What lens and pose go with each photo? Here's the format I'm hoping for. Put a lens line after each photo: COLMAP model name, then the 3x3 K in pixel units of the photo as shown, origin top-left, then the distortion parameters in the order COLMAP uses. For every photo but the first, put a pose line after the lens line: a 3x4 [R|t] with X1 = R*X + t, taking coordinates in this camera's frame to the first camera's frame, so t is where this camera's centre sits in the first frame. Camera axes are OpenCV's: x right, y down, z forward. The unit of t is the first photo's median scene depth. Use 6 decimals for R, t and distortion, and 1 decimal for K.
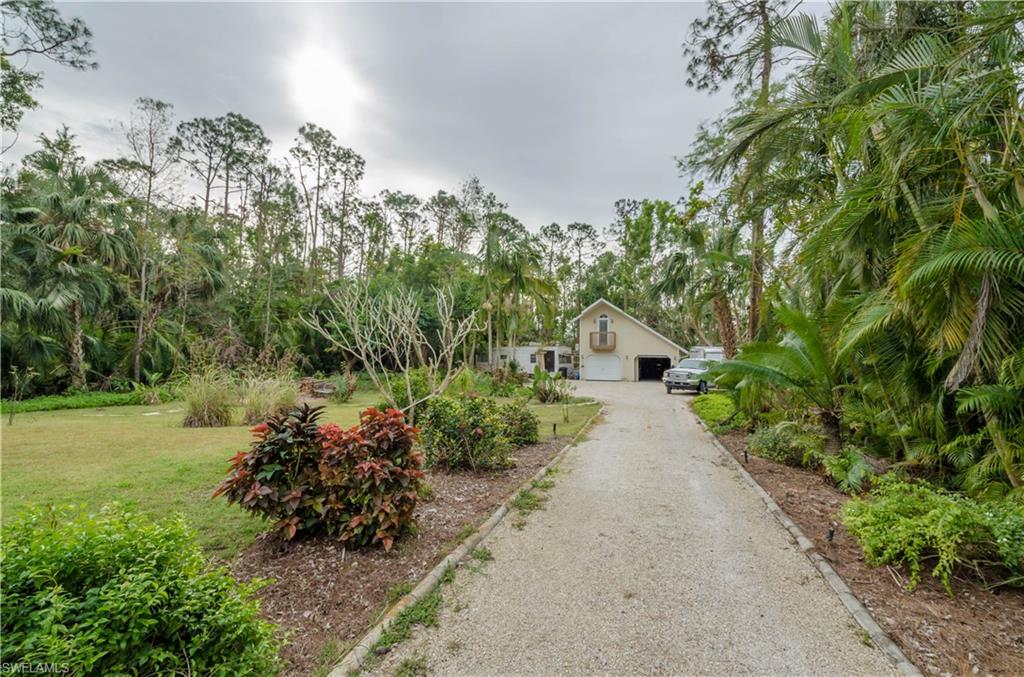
lens RADIAL K [[440.5, 0, 512.0], [0, 440.5, 338.5], [0, 0, 1]] dist [0.086611, -0.041569]
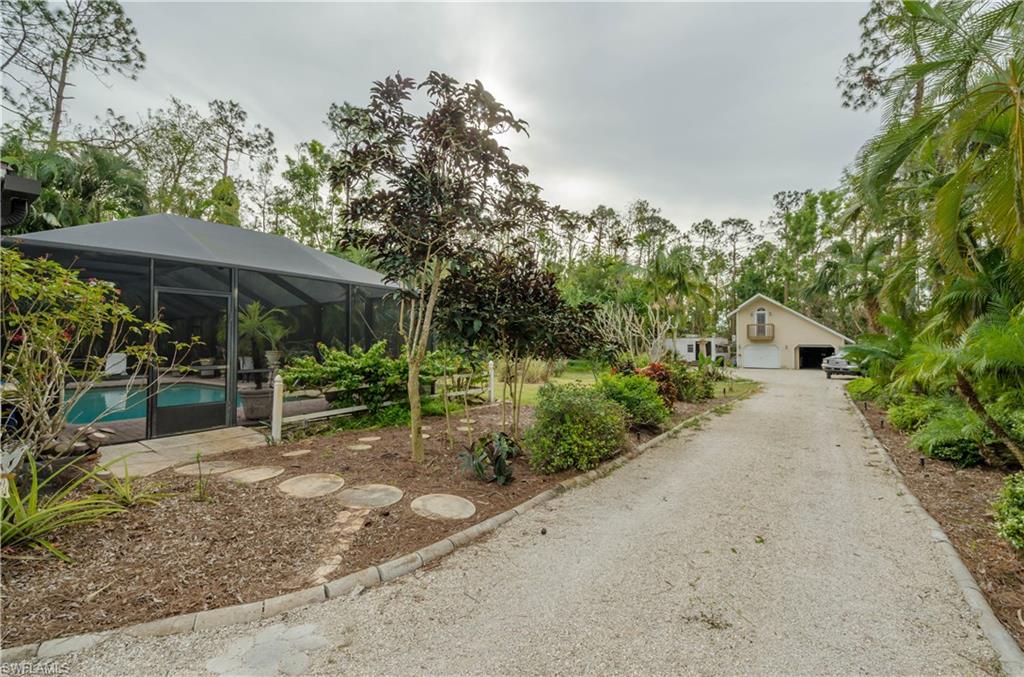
lens RADIAL K [[440.5, 0, 512.0], [0, 440.5, 338.5], [0, 0, 1]] dist [0.086611, -0.041569]
pose [[0.954500, -0.013172, -0.297920, -0.044638], [0.018132, 0.999739, 0.013893, -0.004977], [0.297659, -0.018663, 0.954490, -0.220935]]
